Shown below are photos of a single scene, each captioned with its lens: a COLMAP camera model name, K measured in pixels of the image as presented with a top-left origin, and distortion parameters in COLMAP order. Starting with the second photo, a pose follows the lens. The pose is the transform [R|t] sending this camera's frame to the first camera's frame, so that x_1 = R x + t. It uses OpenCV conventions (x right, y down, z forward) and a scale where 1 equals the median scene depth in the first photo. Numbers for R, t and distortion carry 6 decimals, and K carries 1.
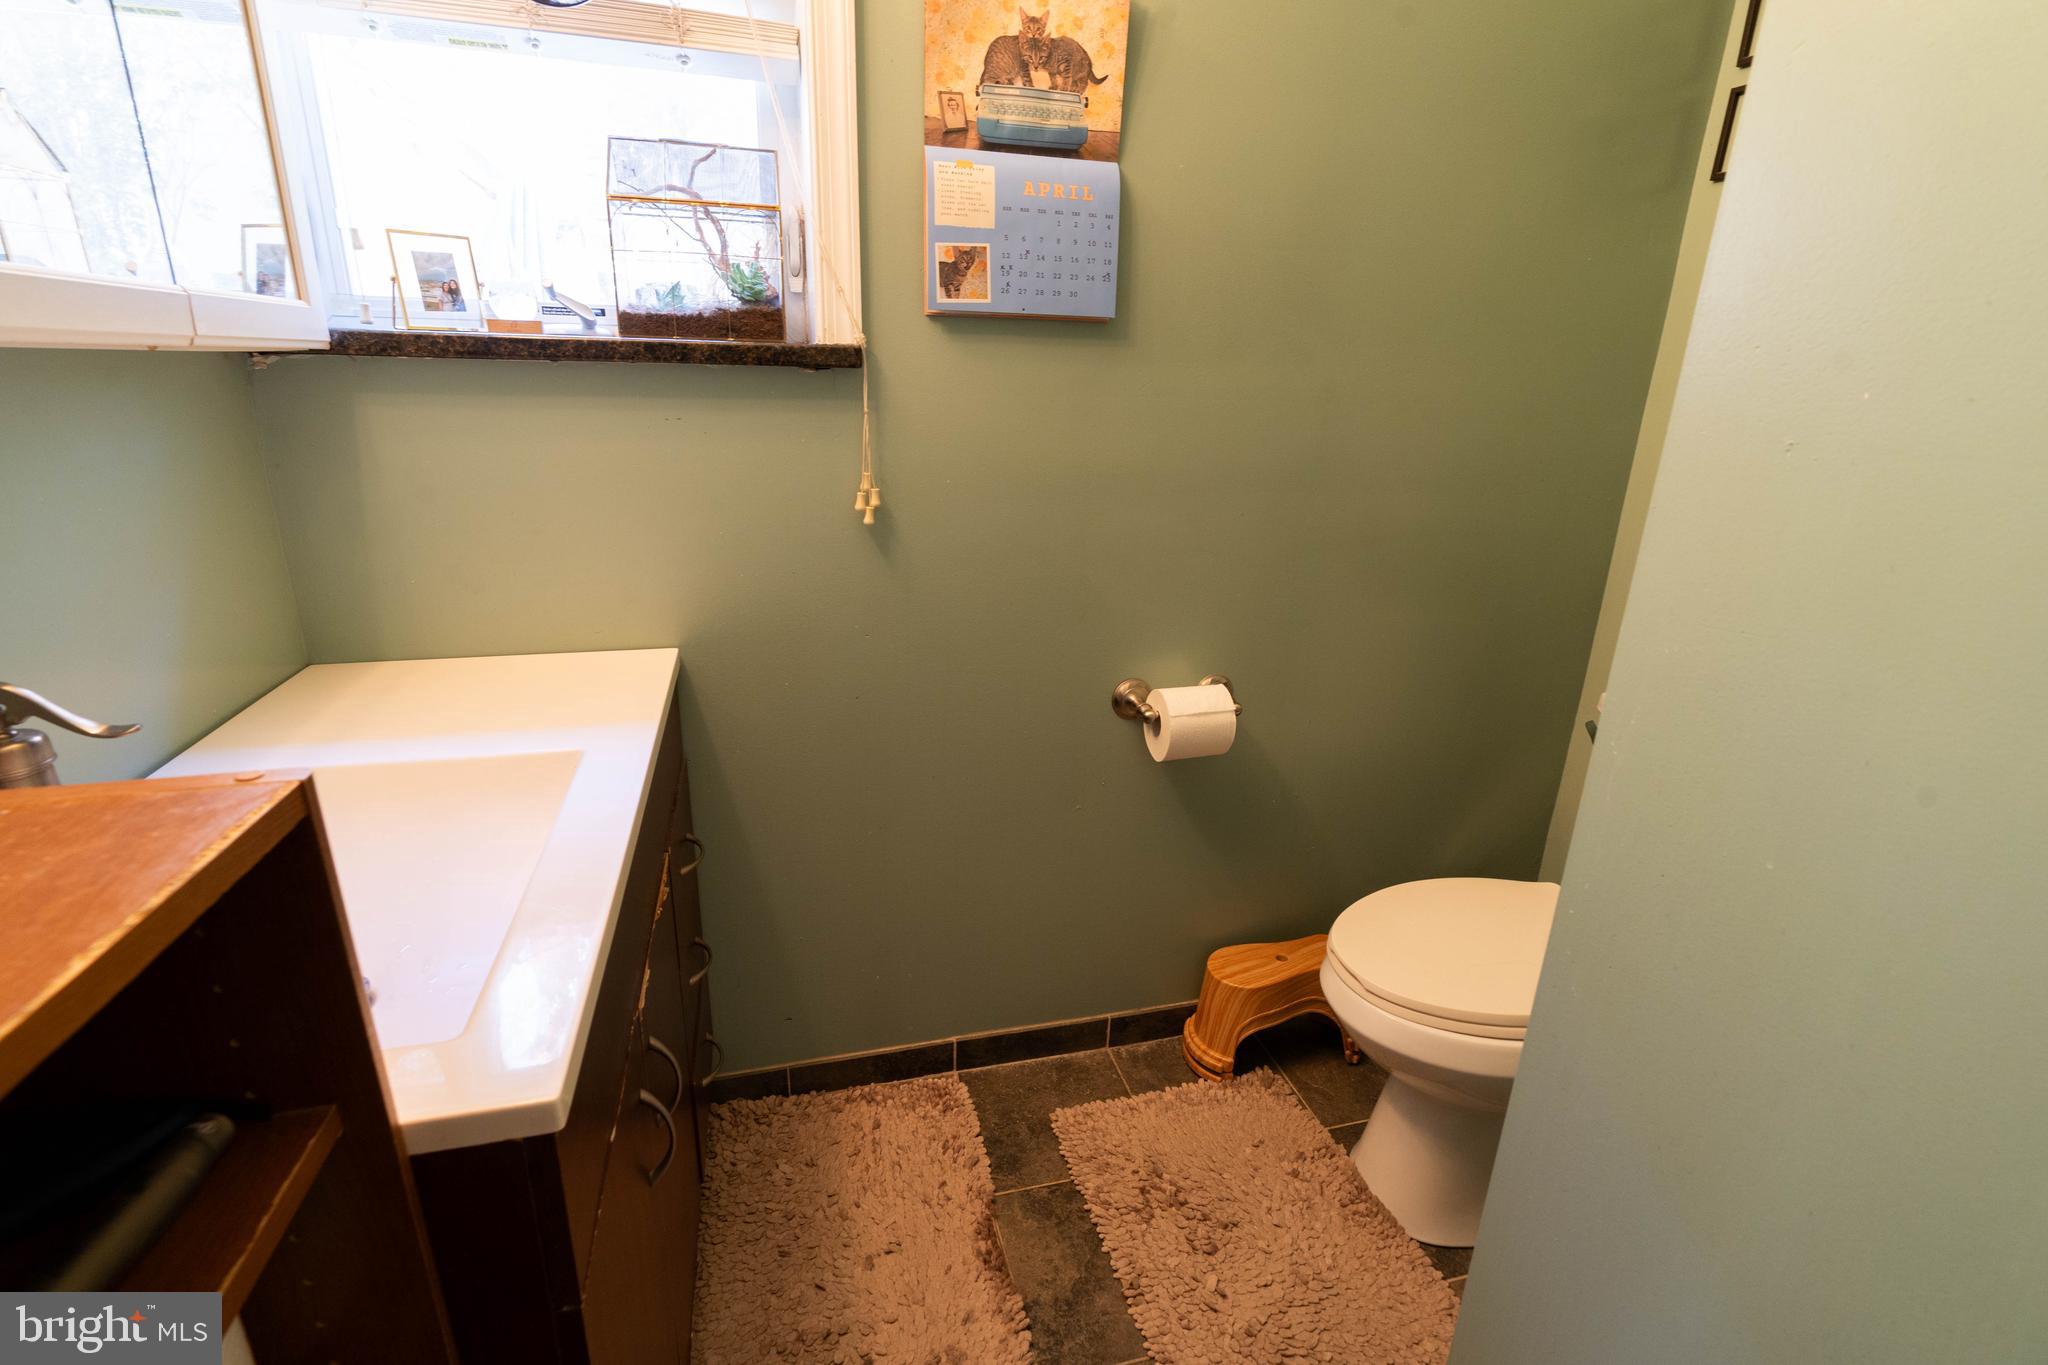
lens RADIAL K [[933.6, 0, 1020.8], [0, 933.6, 671.3], [0, 0, 1]] dist [-0.010293, 0.002328]
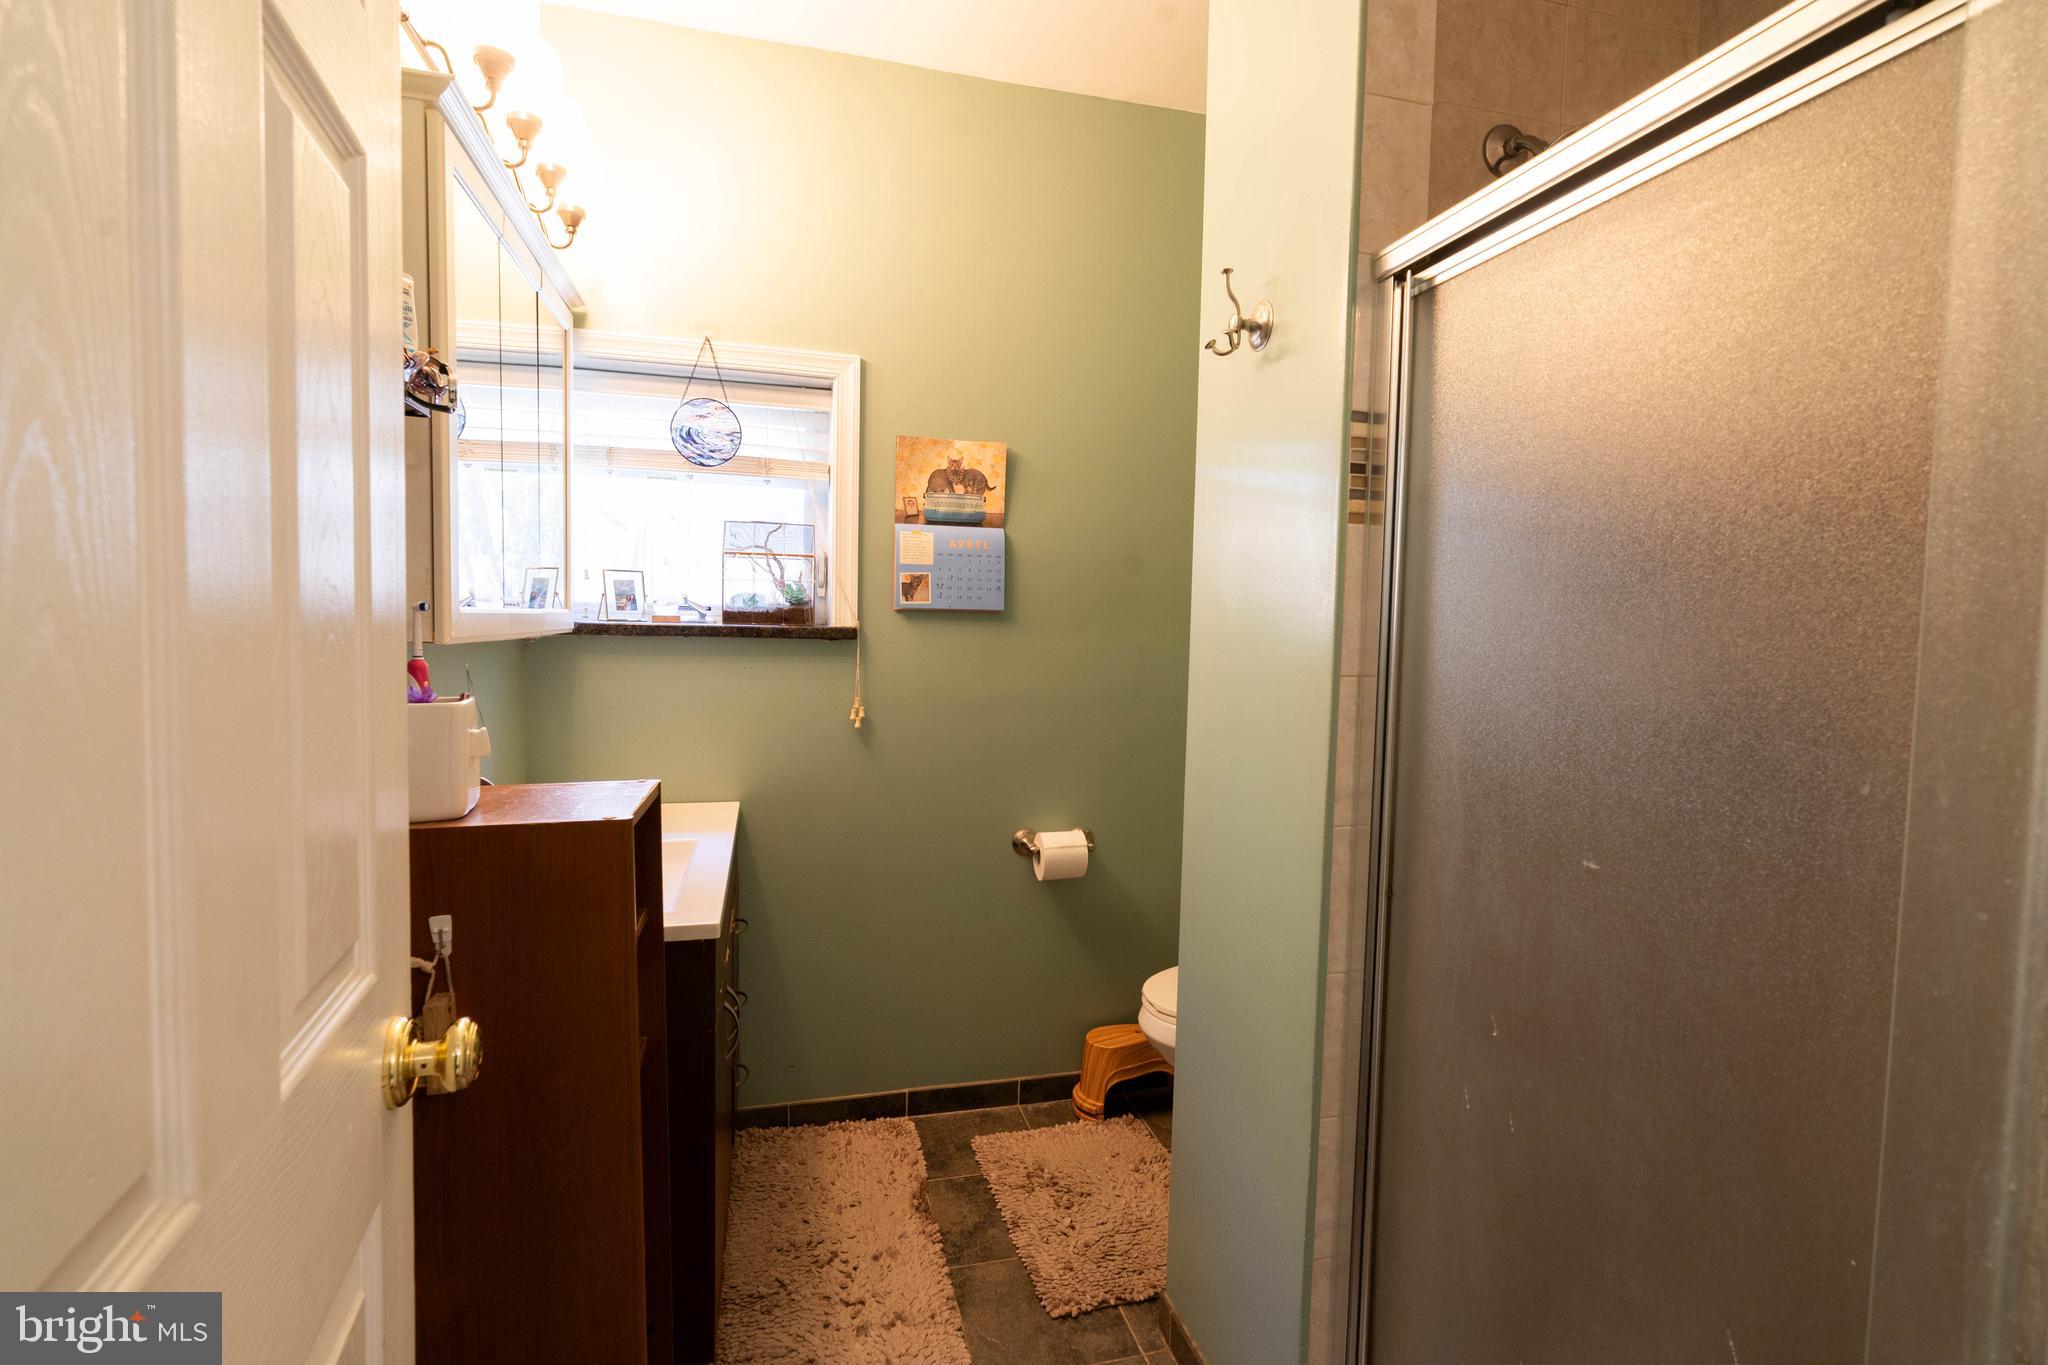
lens RADIAL K [[933.6, 0, 1019.9], [0, 933.6, 682.3], [0, 0, 1]] dist [-0.010293, 0.002328]
pose [[0.999979, -0.005268, -0.003735, 0.138319], [0.004191, 0.969457, -0.245226, 0.179530], [0.004913, 0.245205, 0.969459, -0.661176]]
